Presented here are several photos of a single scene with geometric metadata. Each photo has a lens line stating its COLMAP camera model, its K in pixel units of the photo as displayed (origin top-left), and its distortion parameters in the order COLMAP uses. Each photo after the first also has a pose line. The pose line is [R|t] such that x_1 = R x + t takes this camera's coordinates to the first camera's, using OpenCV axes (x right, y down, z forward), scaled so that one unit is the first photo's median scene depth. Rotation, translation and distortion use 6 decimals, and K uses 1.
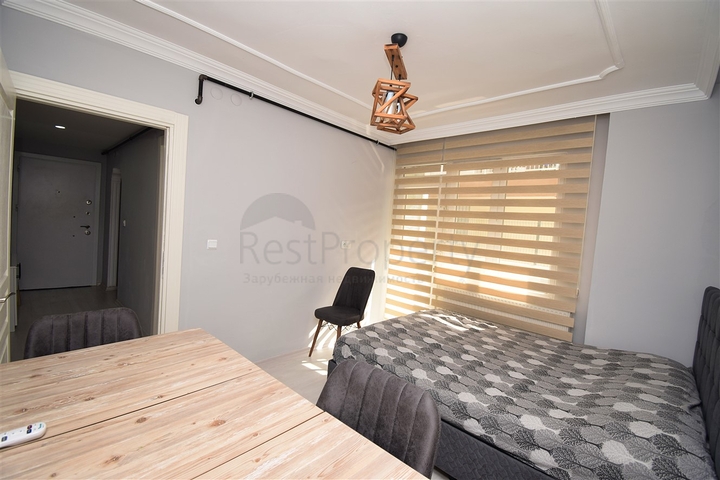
lens RADIAL K [[319.1, 0, 360.0], [0, 319.1, 240.0], [0, 0, 1]] dist [0.000322, -0.000150]
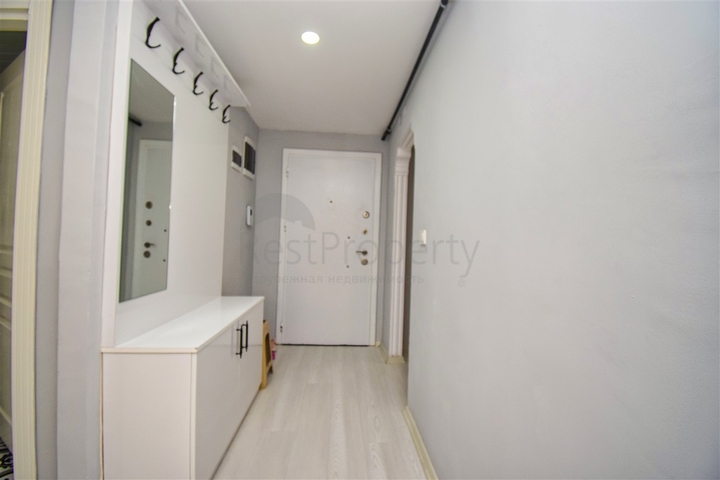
lens RADIAL K [[319.1, 0, 360.0], [0, 319.1, 240.0], [0, 0, 1]] dist [0.000322, -0.000150]
pose [[0.734838, -0.056558, -0.675881, -0.246891], [-0.005883, 0.995948, -0.089737, -0.005106], [0.678217, 0.069918, 0.731528, 0.303184]]
